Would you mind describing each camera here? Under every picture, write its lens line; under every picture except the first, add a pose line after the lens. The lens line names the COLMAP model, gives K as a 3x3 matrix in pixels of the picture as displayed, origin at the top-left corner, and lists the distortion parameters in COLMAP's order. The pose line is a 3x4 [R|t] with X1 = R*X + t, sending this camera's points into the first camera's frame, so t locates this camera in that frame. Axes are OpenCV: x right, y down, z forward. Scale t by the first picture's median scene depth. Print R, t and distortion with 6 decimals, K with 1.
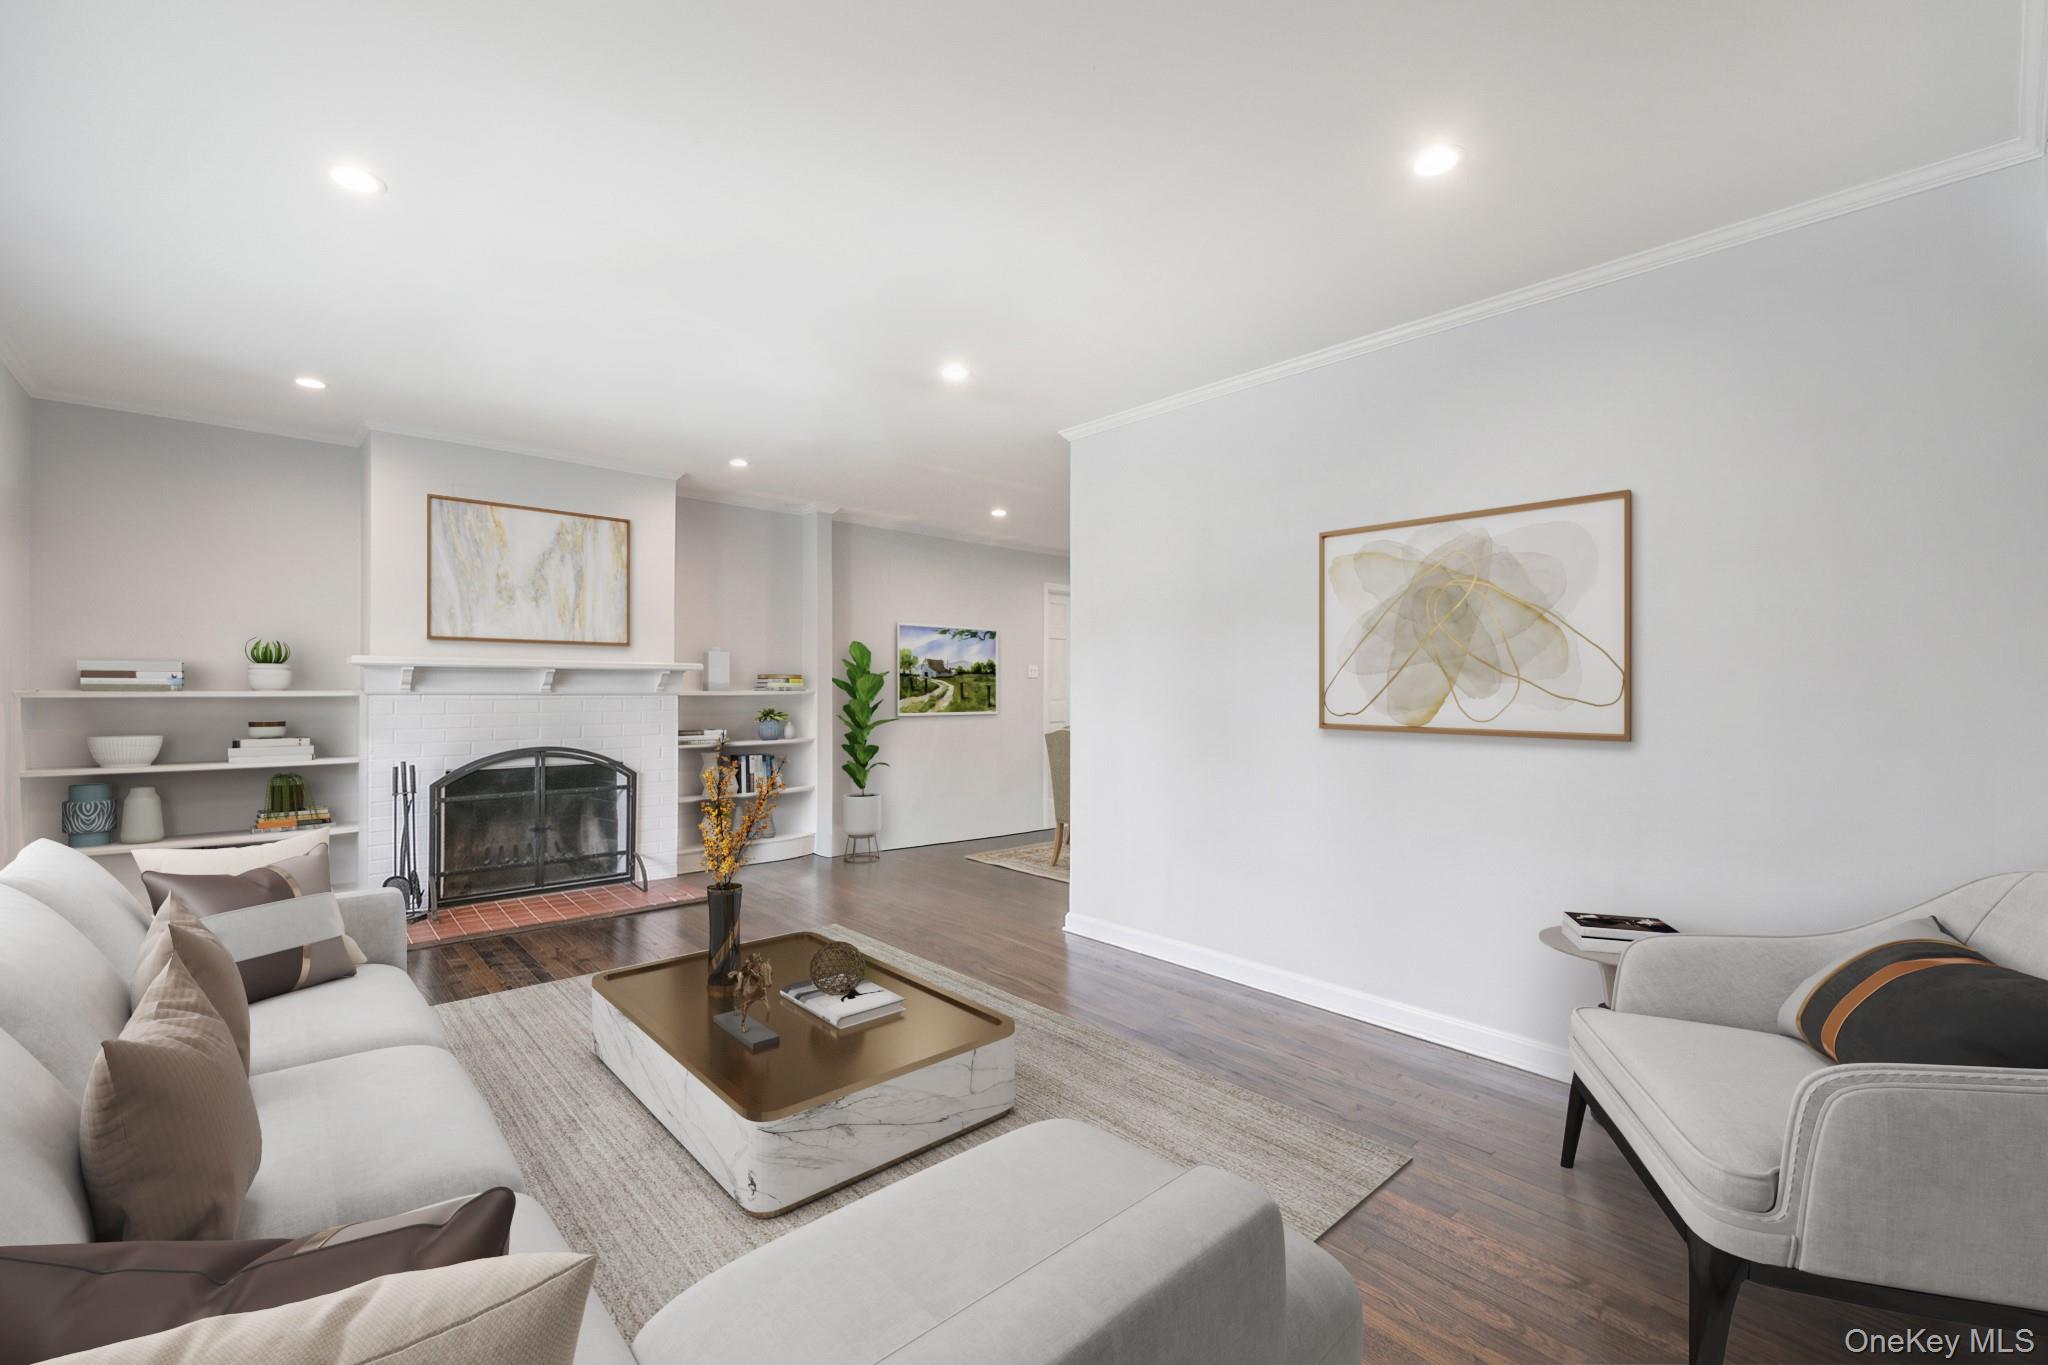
lens RADIAL K [[857.6, 0, 1021.3], [0, 857.6, 687.3], [0, 0, 1]] dist [-0.000809, -0.000025]
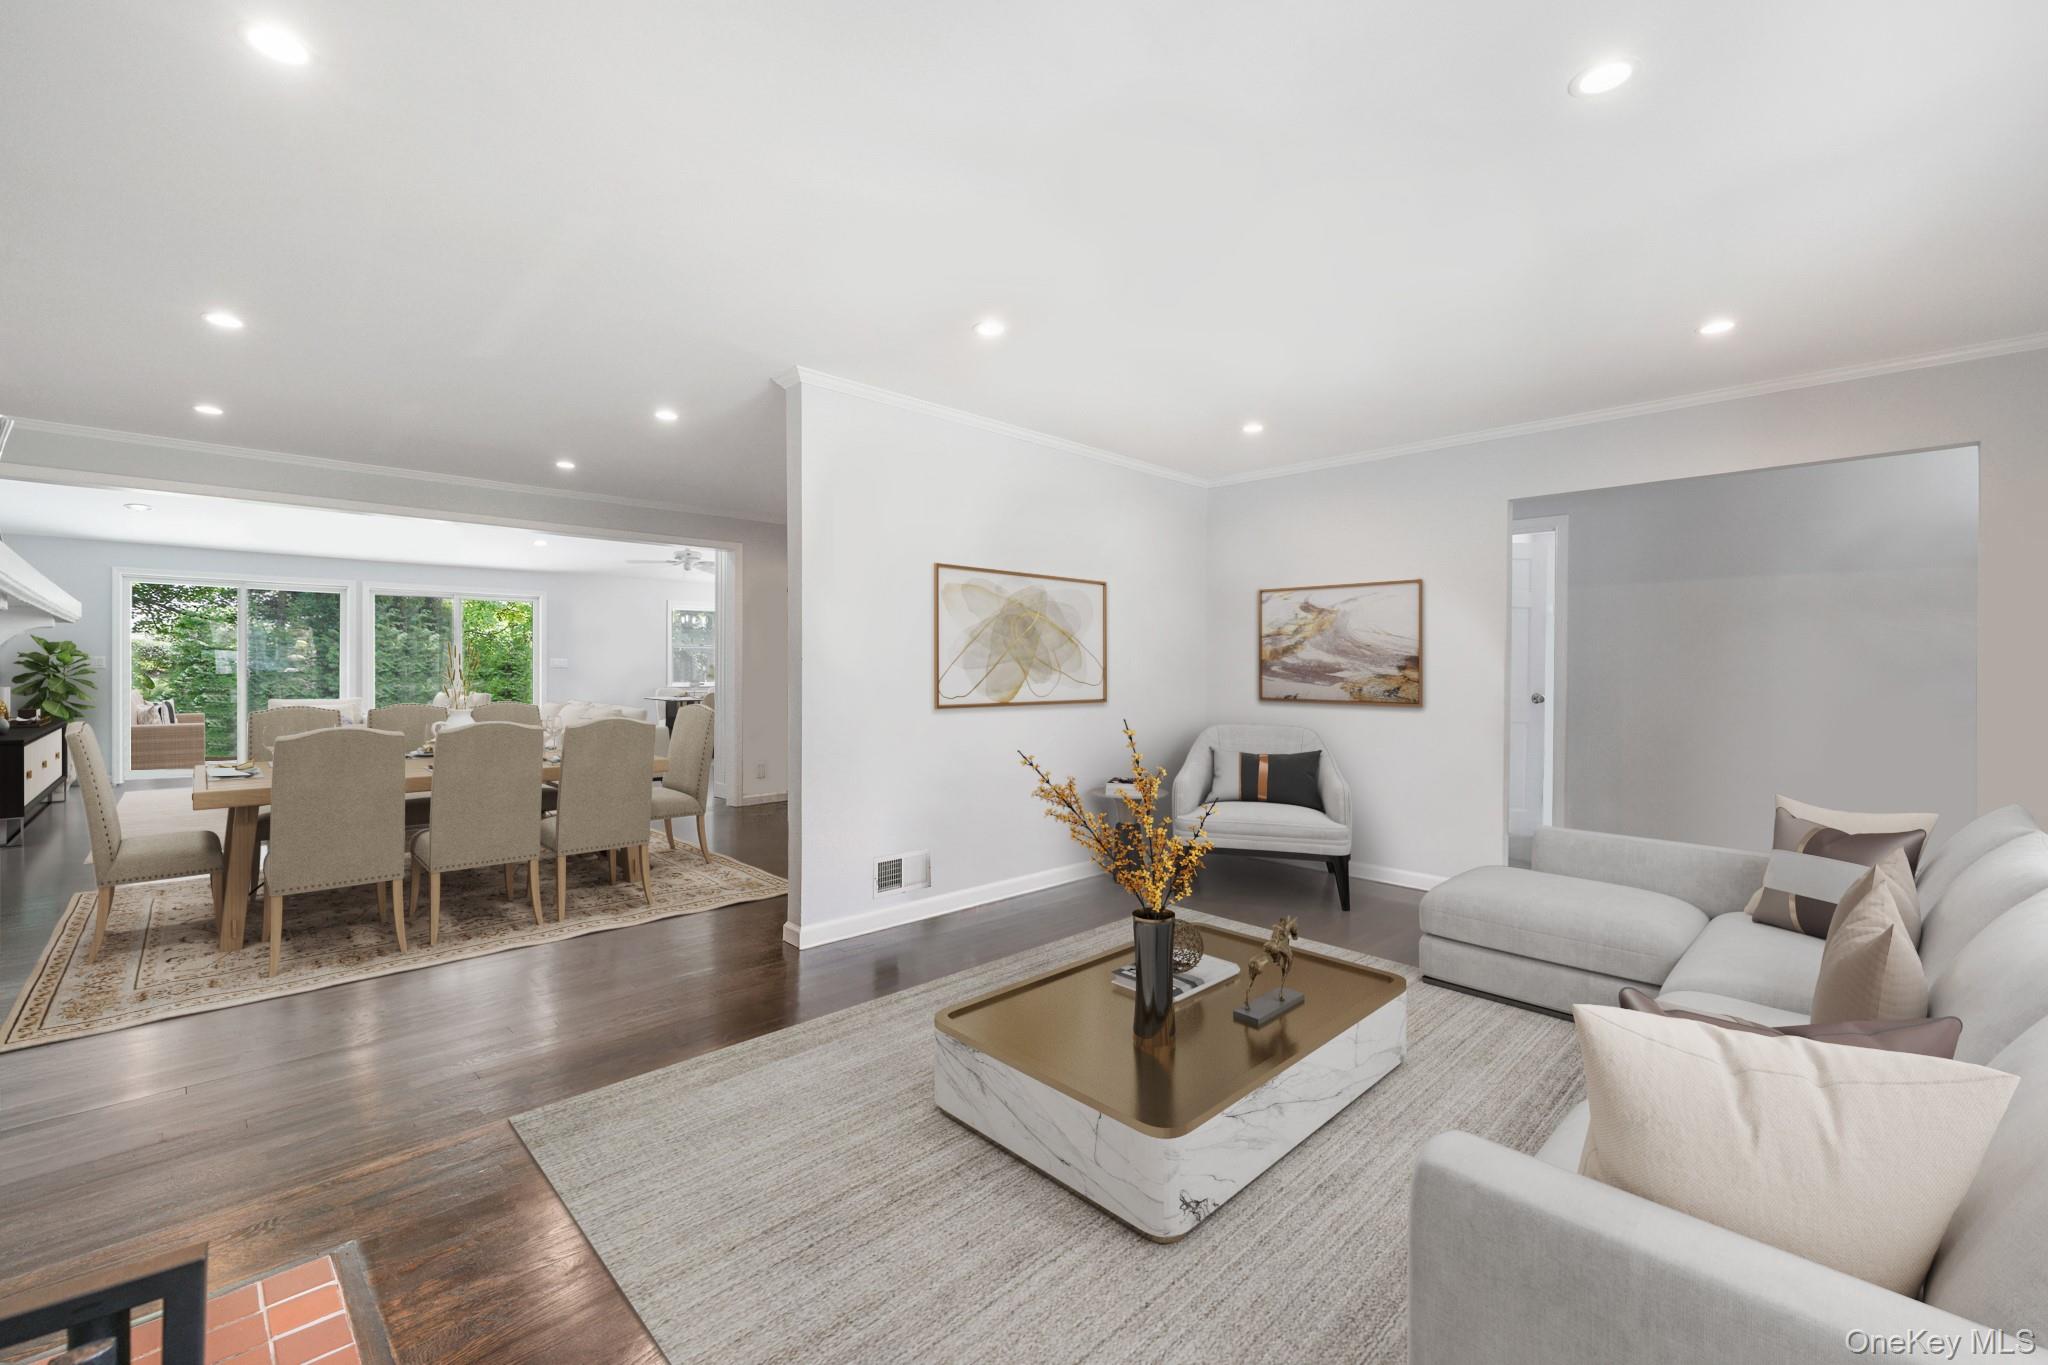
lens RADIAL K [[857.6, 0, 1021.4], [0, 857.6, 669.2], [0, 0, 1]] dist [-0.000809, -0.000025]
pose [[-0.021335, -0.005465, 0.999757, -1.140812], [0.003184, 0.999980, 0.005534, -0.024155], [-0.999767, 0.003301, -0.021317, 1.031603]]
